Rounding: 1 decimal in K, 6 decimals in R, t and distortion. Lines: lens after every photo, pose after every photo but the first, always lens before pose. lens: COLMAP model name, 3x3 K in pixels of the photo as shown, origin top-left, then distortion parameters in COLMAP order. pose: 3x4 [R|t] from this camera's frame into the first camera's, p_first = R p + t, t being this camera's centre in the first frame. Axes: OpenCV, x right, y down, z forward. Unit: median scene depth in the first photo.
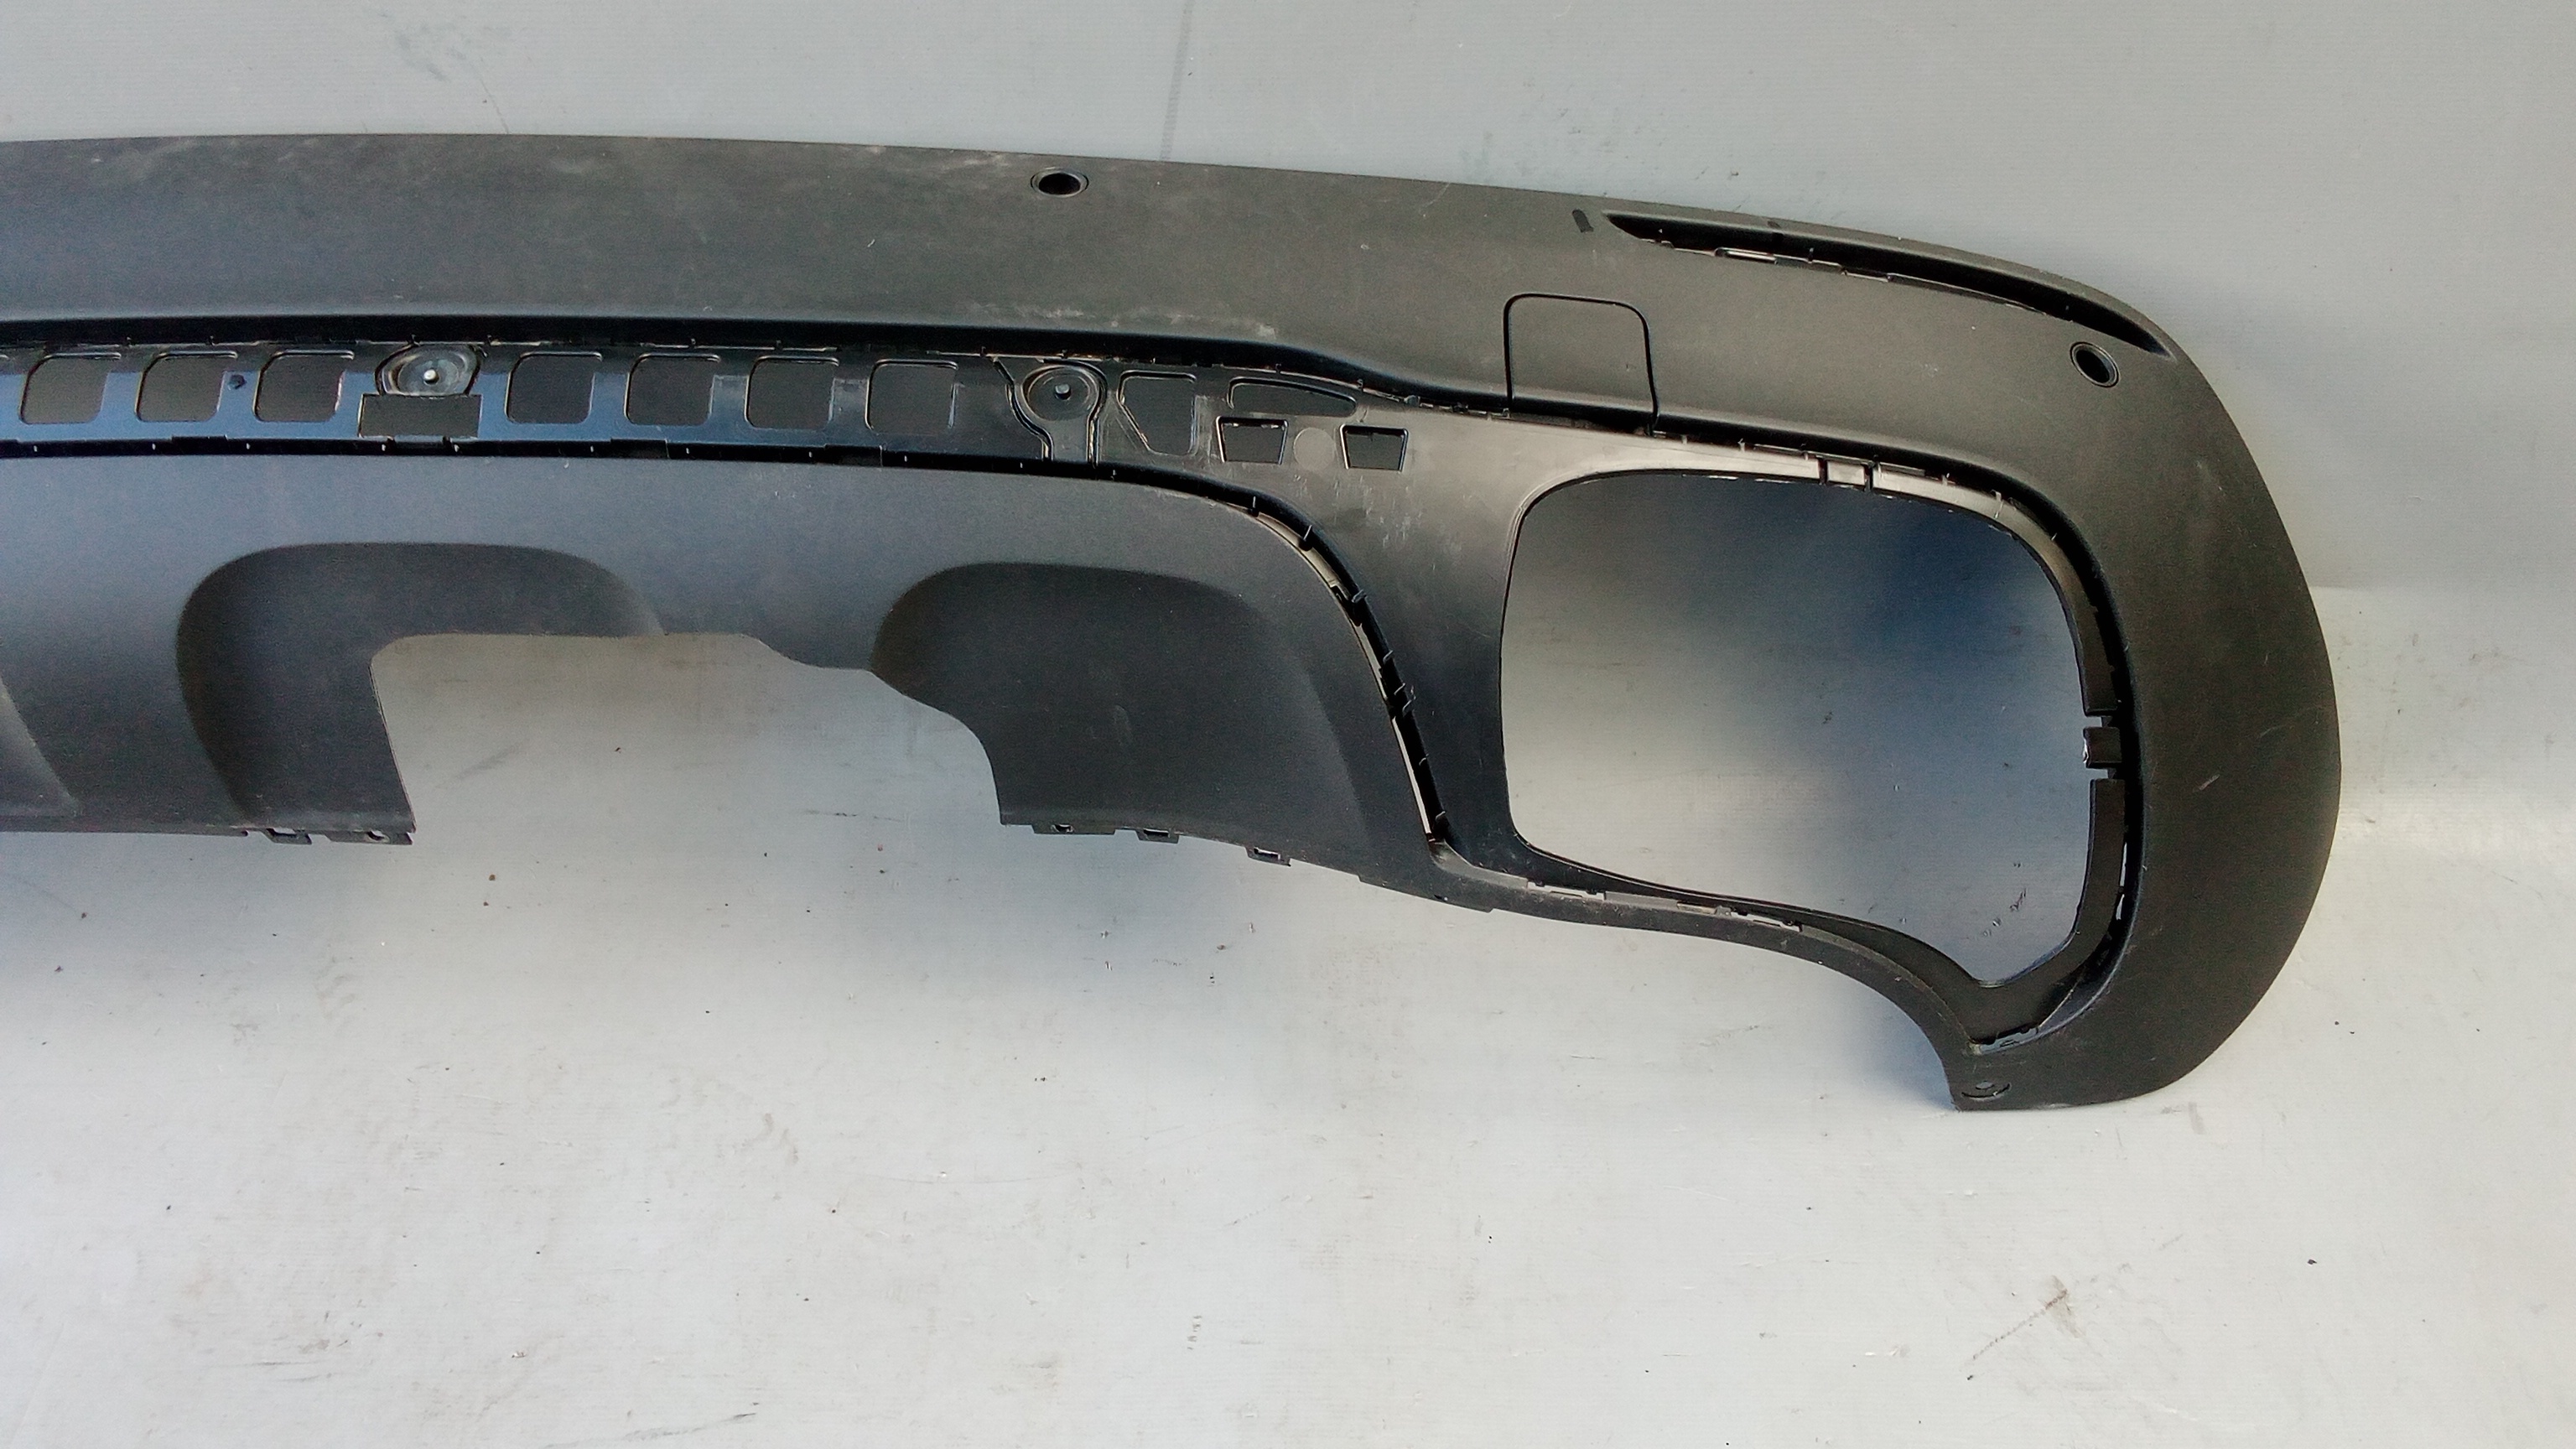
lens RADIAL K [[2057.3, 0, 1295.9], [0, 2057.3, 705.5], [0, 0, 1]] dist [0.033848, -0.058818]
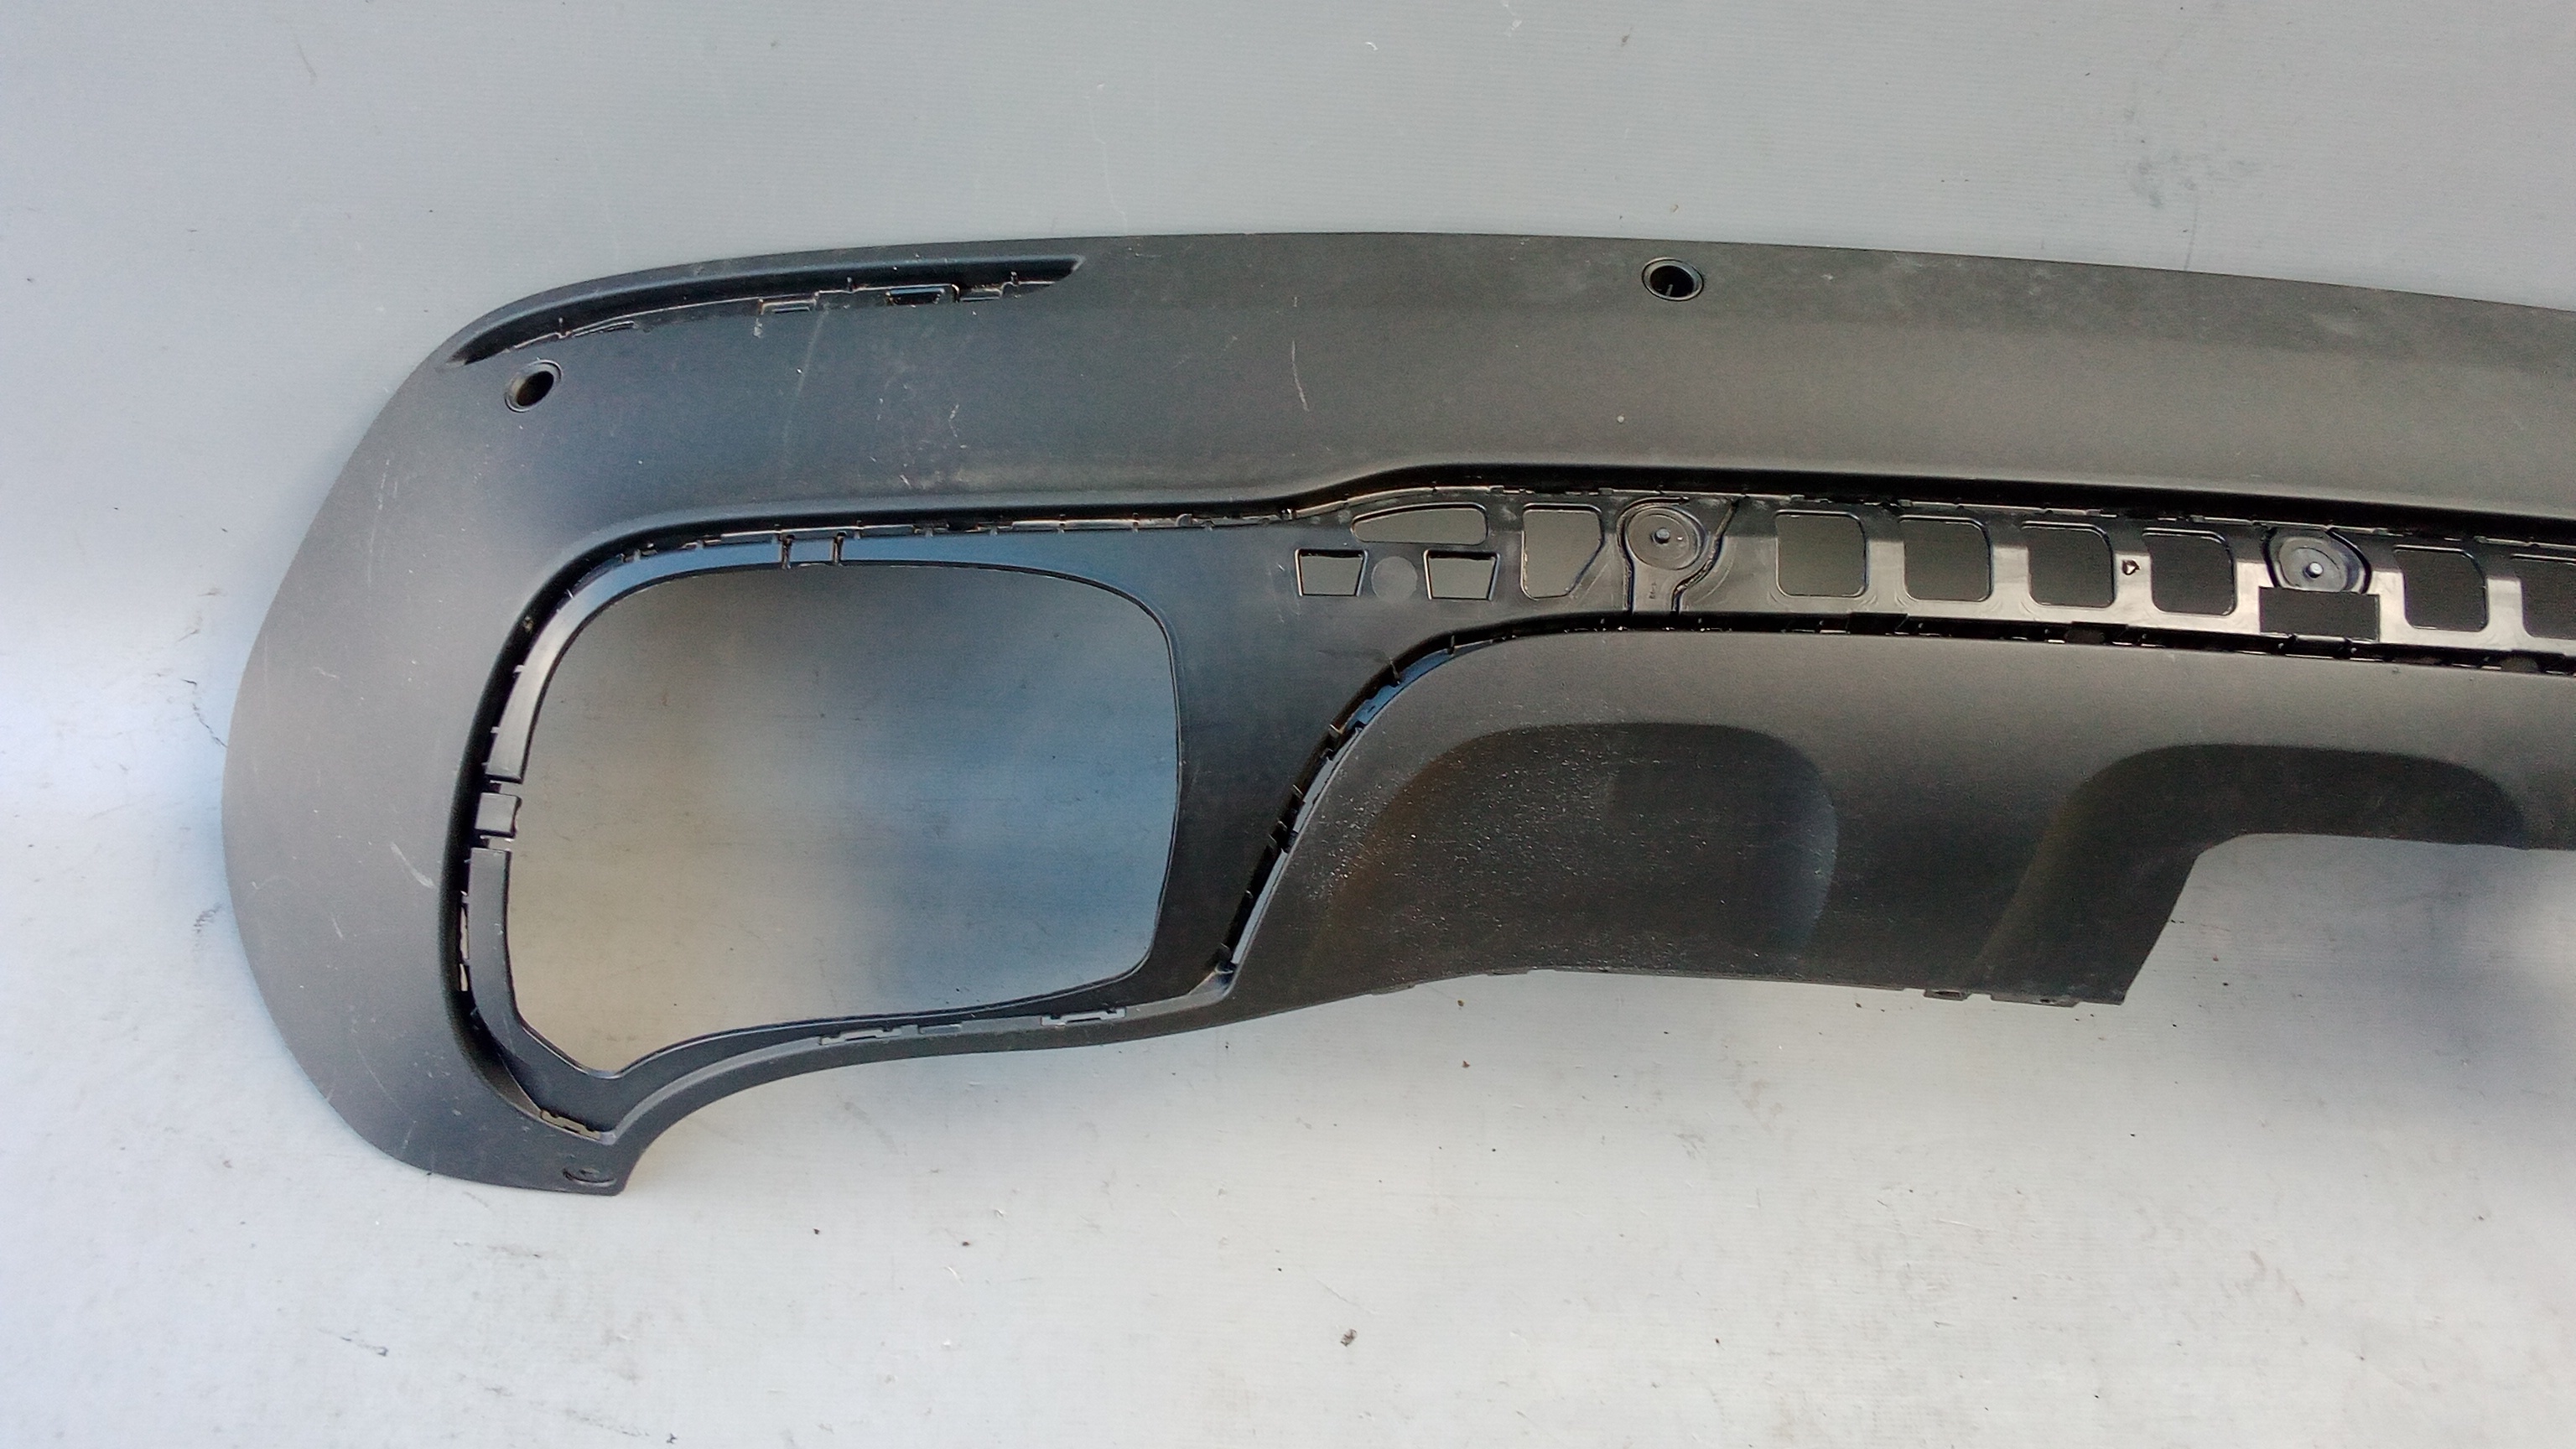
lens RADIAL K [[2036.7, 0, 1294.3], [0, 2036.7, 702.2], [0, 0, 1]] dist [0.049525, -0.084861]
pose [[0.992645, 0.049674, 0.110403, -0.907849], [-0.060745, 0.993202, 0.099293, -0.149885], [-0.104720, -0.105269, 0.988915, 0.094330]]
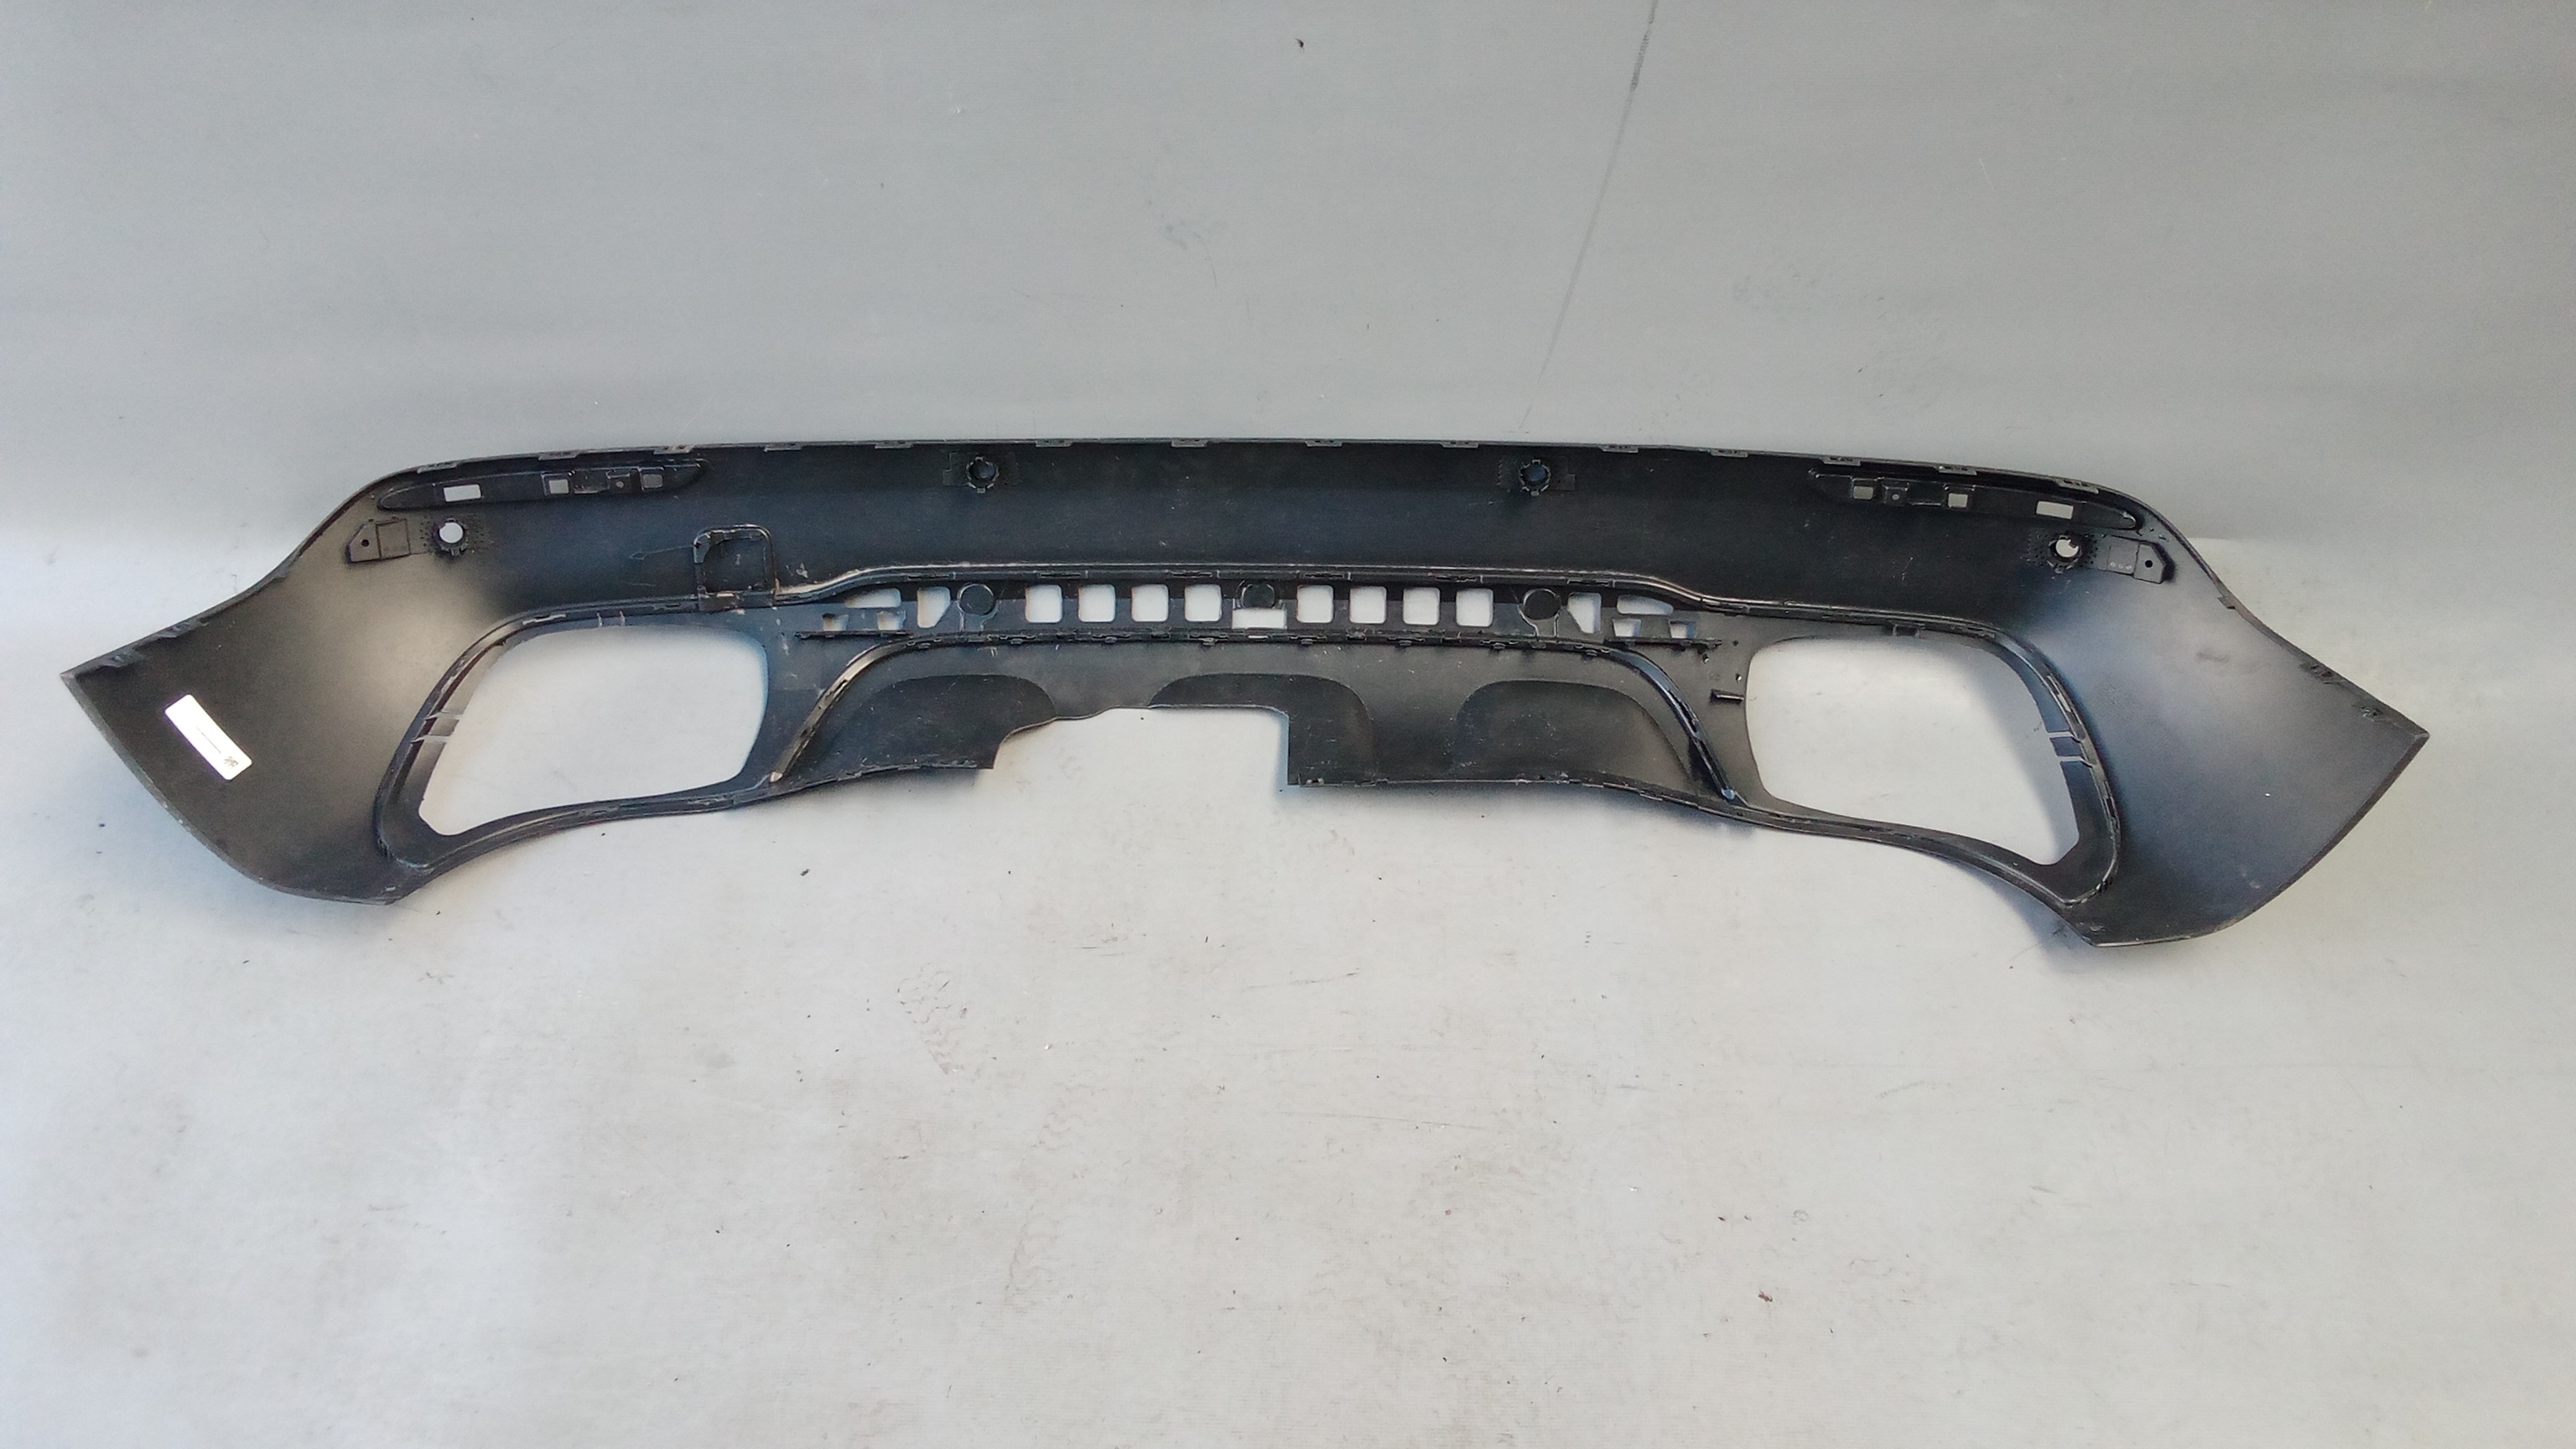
lens RADIAL K [[2036.7, 0, 1294.3], [0, 2036.7, 702.2], [0, 0, 1]] dist [0.049525, -0.084861]
pose [[0.999833, 0.014933, 0.010504, -0.332783], [-0.014775, 0.999779, -0.014969, 0.123116], [-0.010725, 0.014811, 0.999833, -0.818508]]
